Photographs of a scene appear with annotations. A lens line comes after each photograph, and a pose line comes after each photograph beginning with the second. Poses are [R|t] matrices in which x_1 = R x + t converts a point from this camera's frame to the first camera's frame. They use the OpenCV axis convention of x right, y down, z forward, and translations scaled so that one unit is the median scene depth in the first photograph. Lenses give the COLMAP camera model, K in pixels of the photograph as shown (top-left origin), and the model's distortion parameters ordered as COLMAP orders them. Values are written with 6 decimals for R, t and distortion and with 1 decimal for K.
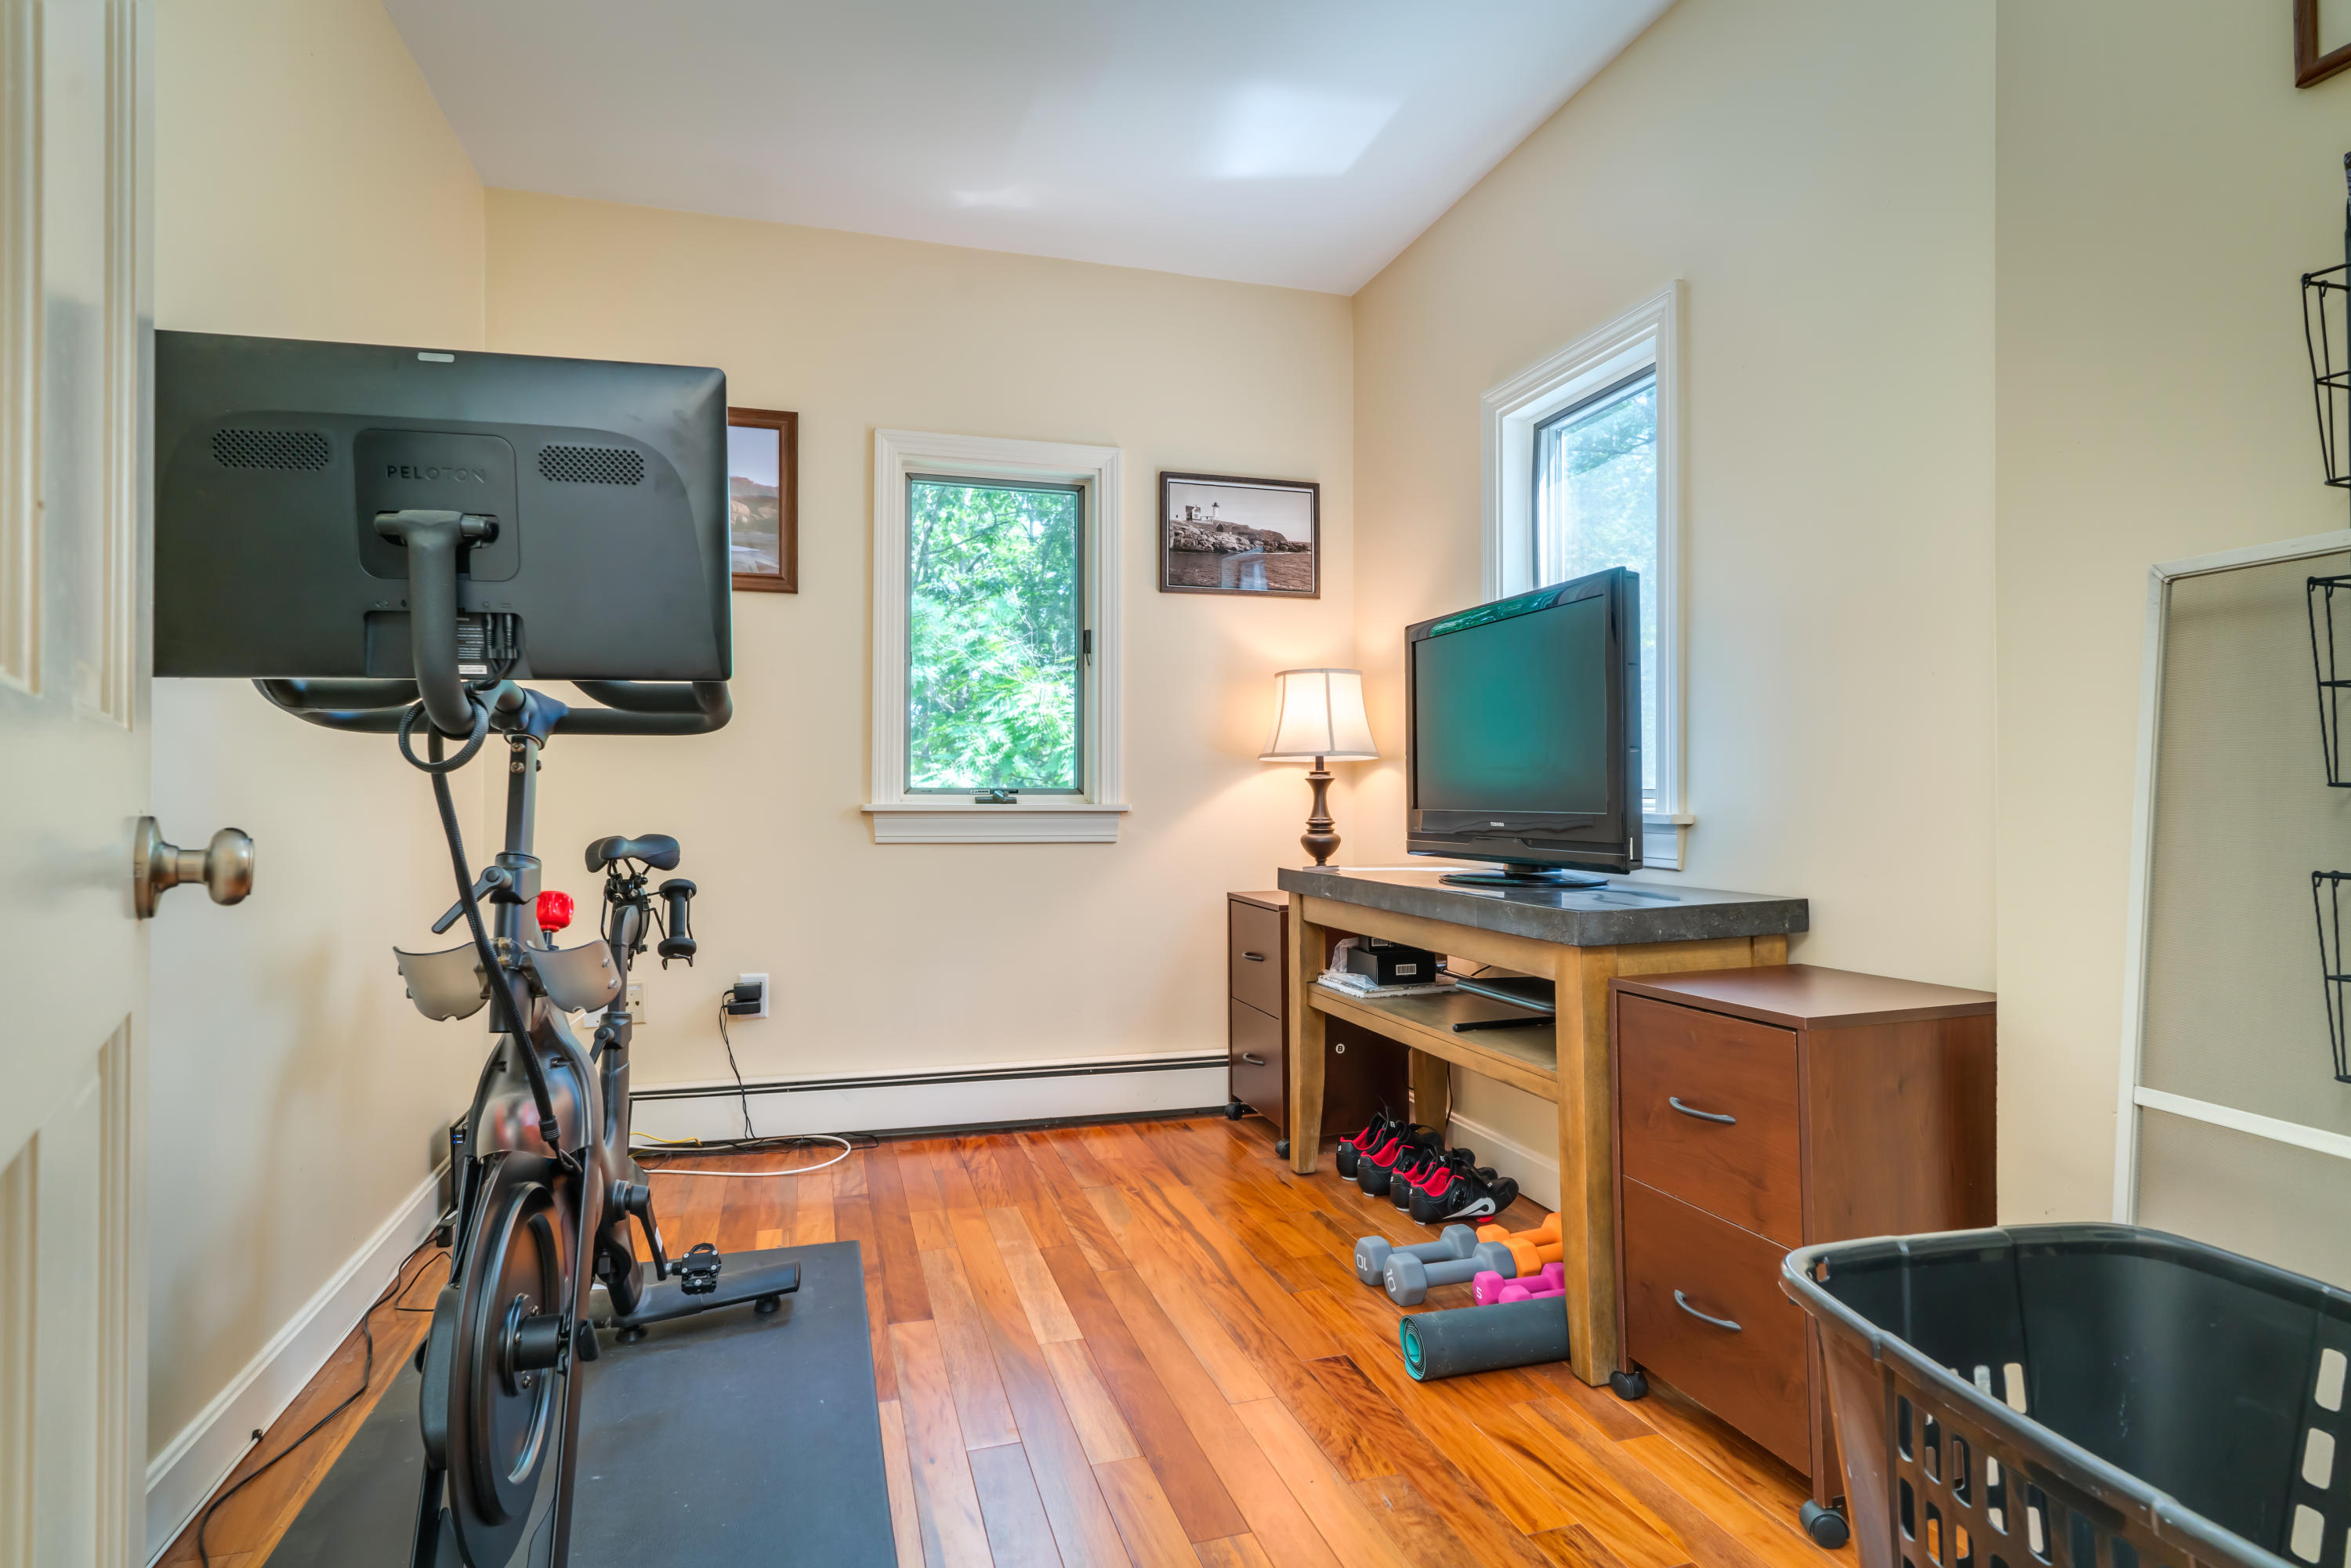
lens RADIAL K [[1181.6, 0, 1175.5], [0, 1181.6, 784.0], [0, 0, 1]] dist [0.001060, 0.001133]
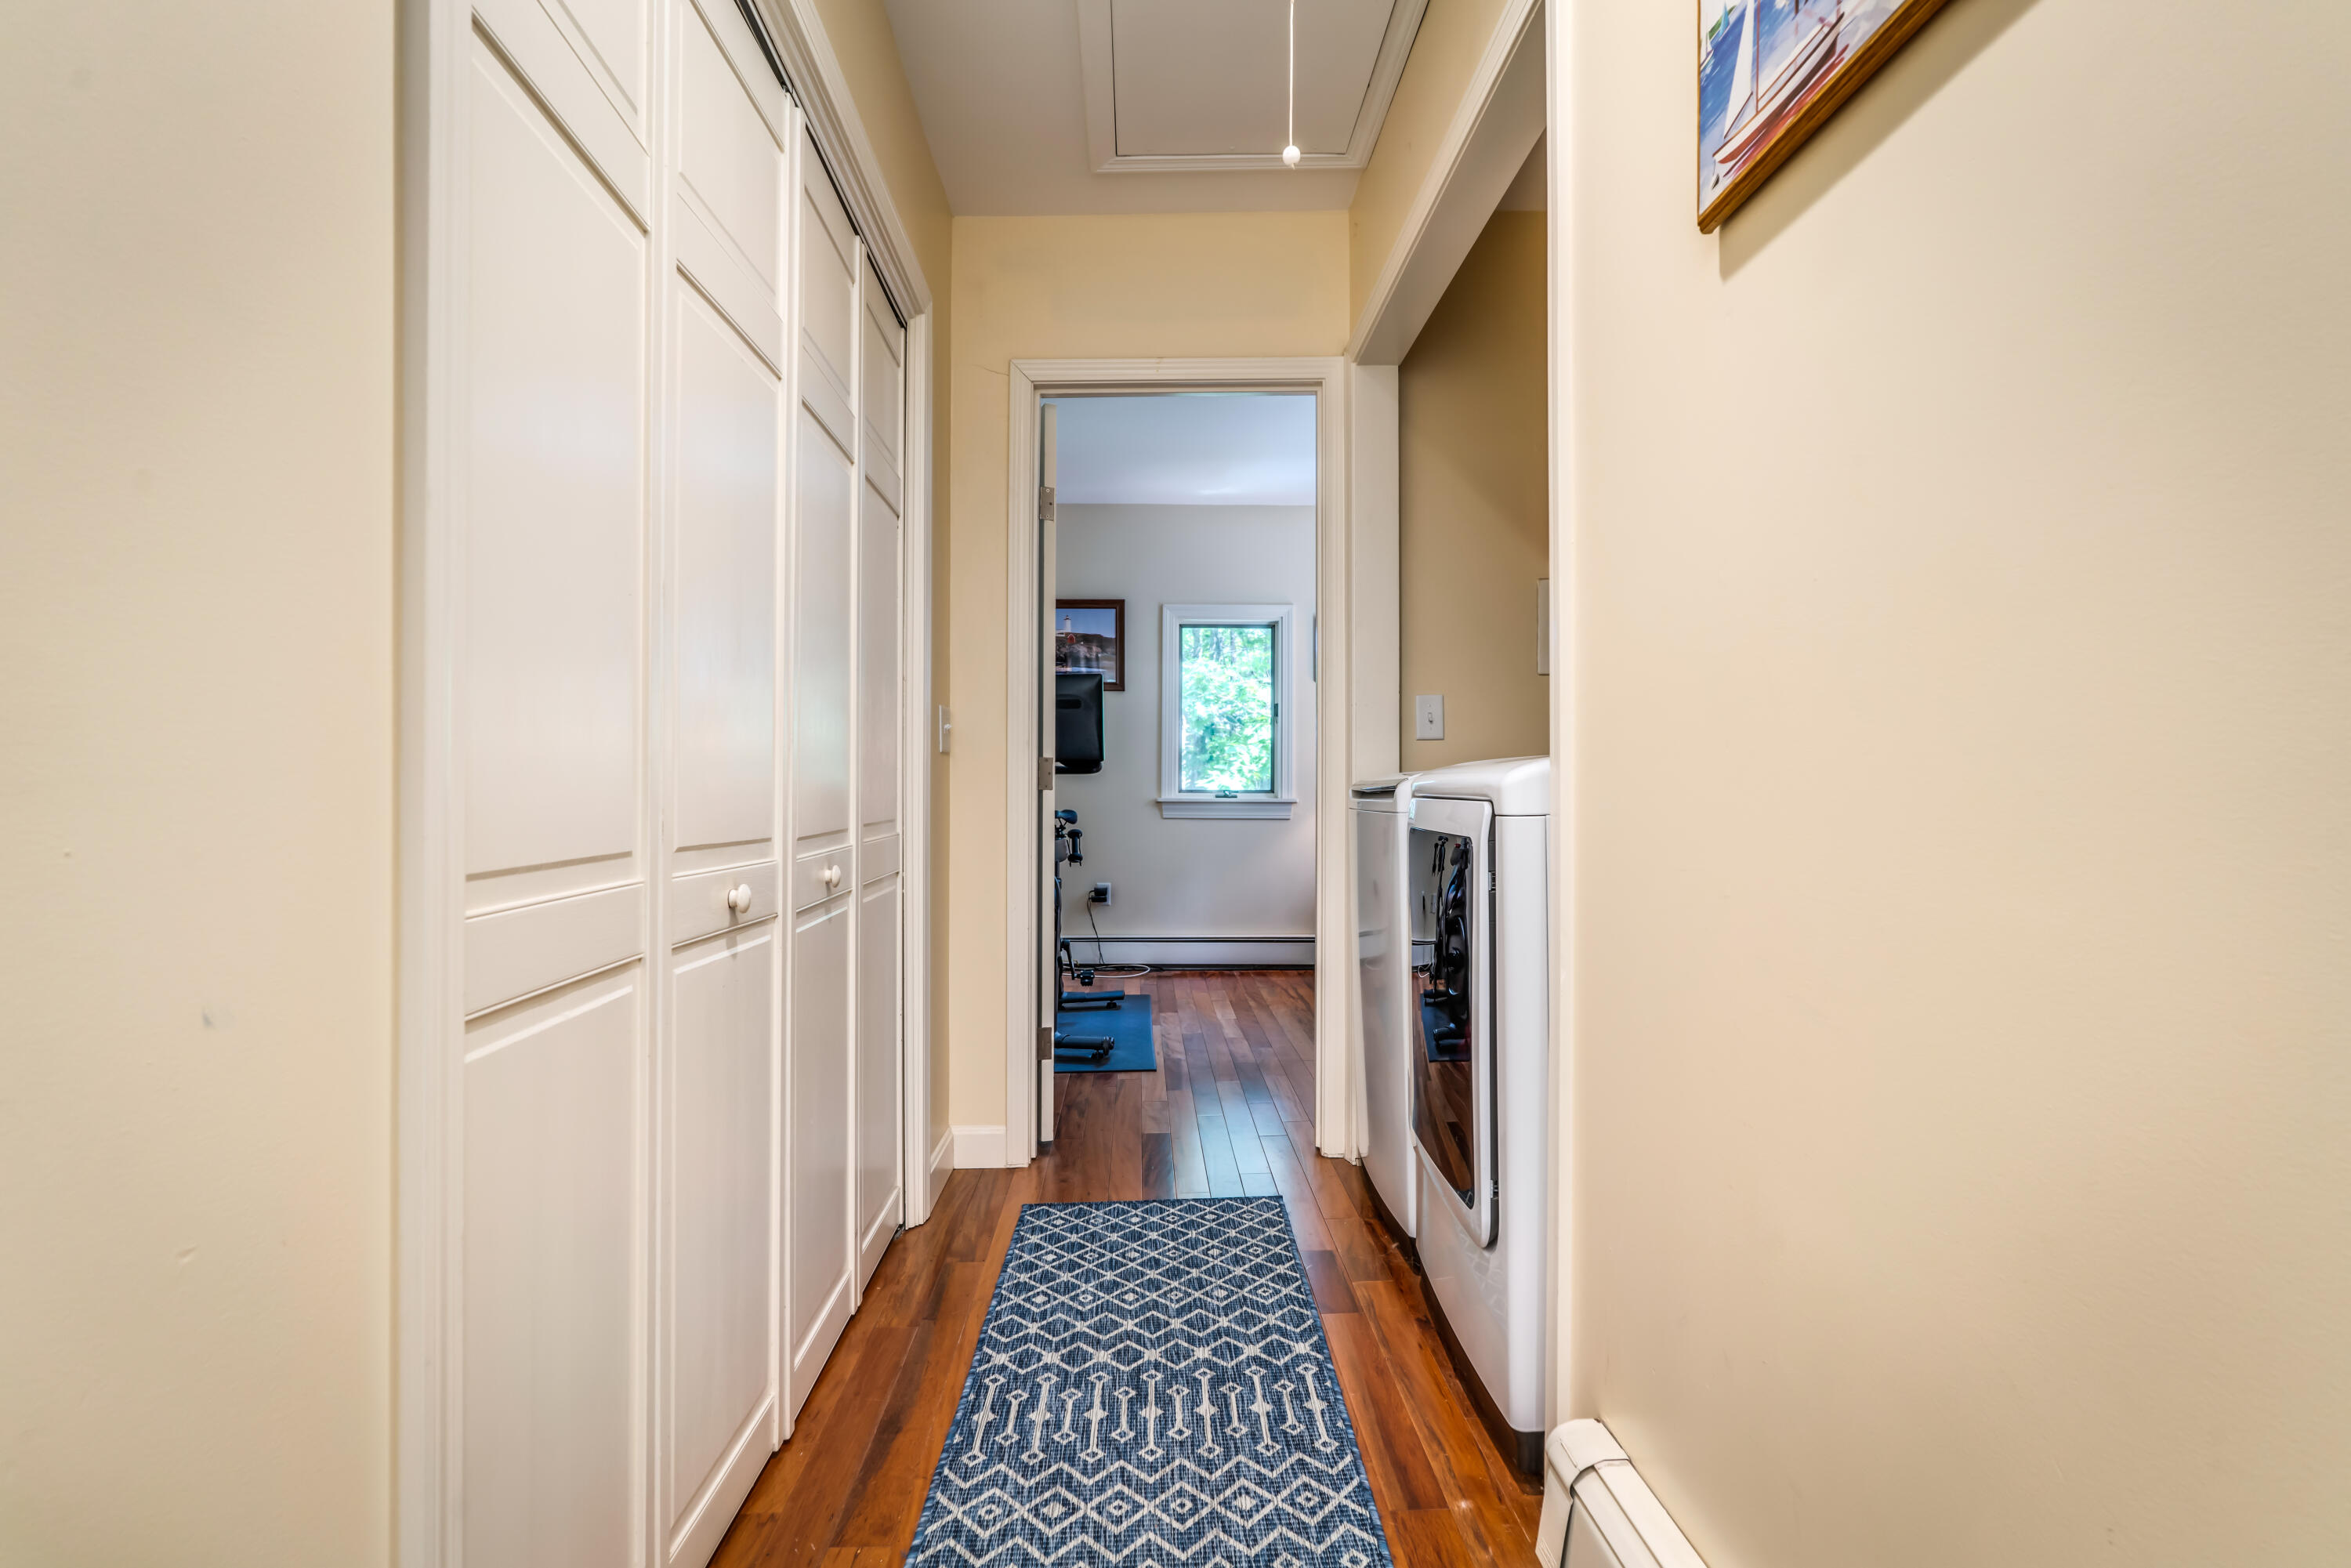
lens RADIAL K [[1181.6, 0, 1175.5], [0, 1181.6, 784.0], [0, 0, 1]] dist [0.001060, 0.001133]
pose [[0.963281, 0.001887, -0.268490, 0.291937], [-0.000888, 0.999992, 0.003844, -0.013591], [0.268495, -0.003464, 0.963275, -0.878245]]
